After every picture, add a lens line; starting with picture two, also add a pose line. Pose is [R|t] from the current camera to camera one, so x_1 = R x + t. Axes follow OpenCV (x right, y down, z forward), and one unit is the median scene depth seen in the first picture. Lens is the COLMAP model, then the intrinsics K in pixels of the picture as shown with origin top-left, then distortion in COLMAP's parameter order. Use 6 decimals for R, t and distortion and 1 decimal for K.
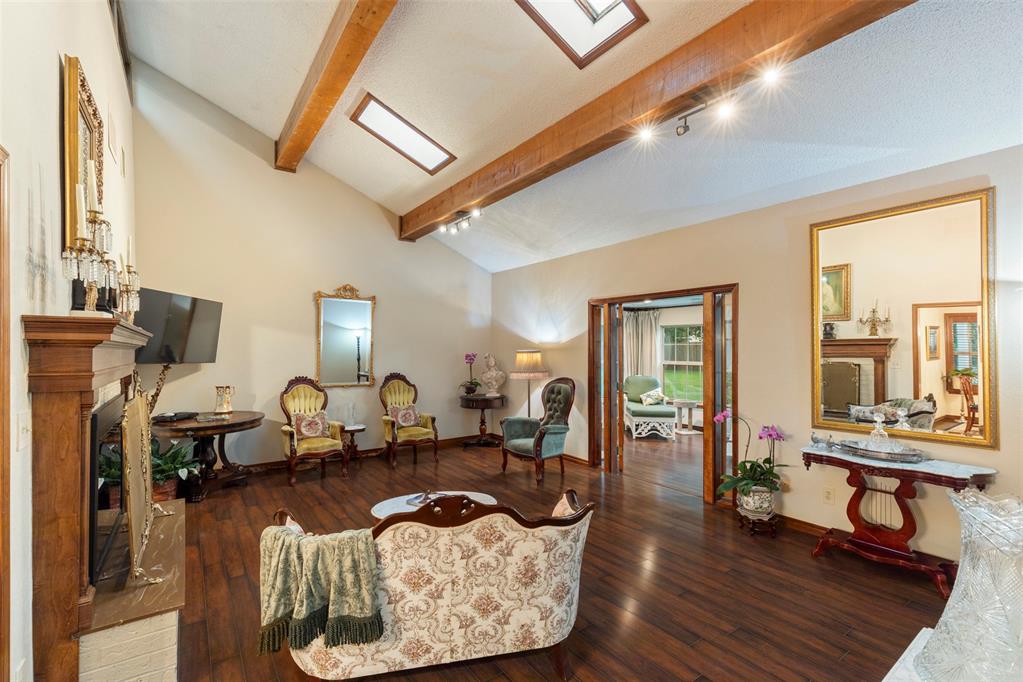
lens RADIAL K [[463.0, 0, 505.9], [0, 463.0, 343.9], [0, 0, 1]] dist [-0.000223, -0.000599]
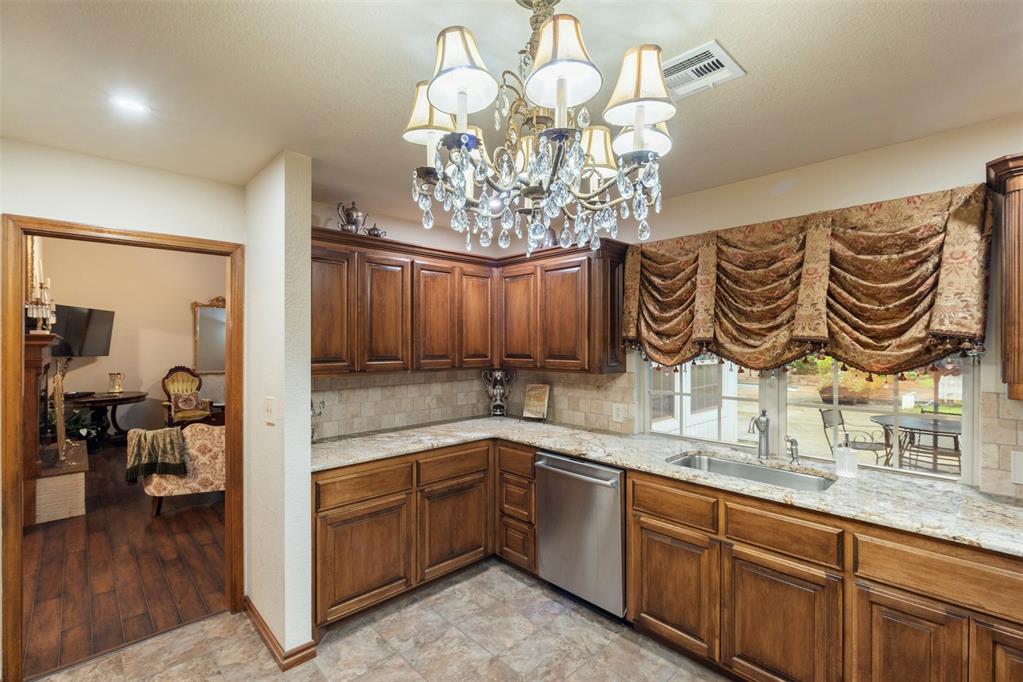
lens RADIAL K [[463.0, 0, 505.9], [0, 463.0, 343.9], [0, 0, 1]] dist [-0.000223, -0.000599]
pose [[0.990004, 0.001183, 0.141035, 0.335045], [-0.002801, 0.999933, 0.011274, -0.012997], [-0.141012, -0.011556, 0.989940, -0.508248]]
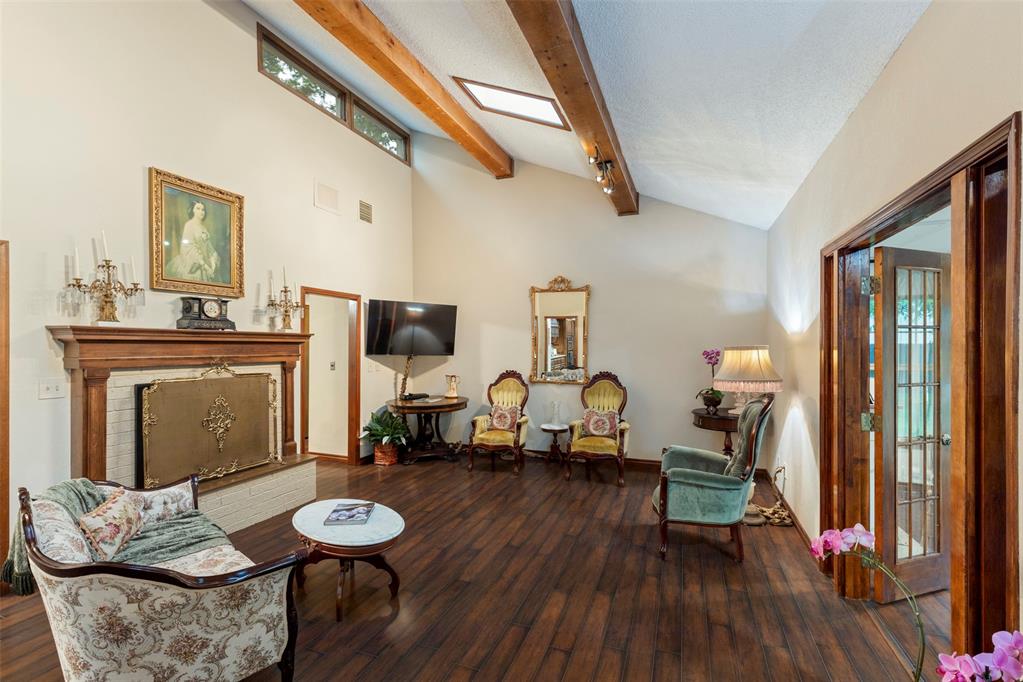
lens RADIAL K [[454.2, 0, 511.5], [0, 454.2, 341.0], [0, 0, 1]] dist [0.000558, -0.000128]
pose [[0.547762, -0.004171, -0.836624, 0.461750], [0.009699, 0.999952, 0.001365, 0.002964], [0.836578, -0.008863, 0.547776, 0.485938]]
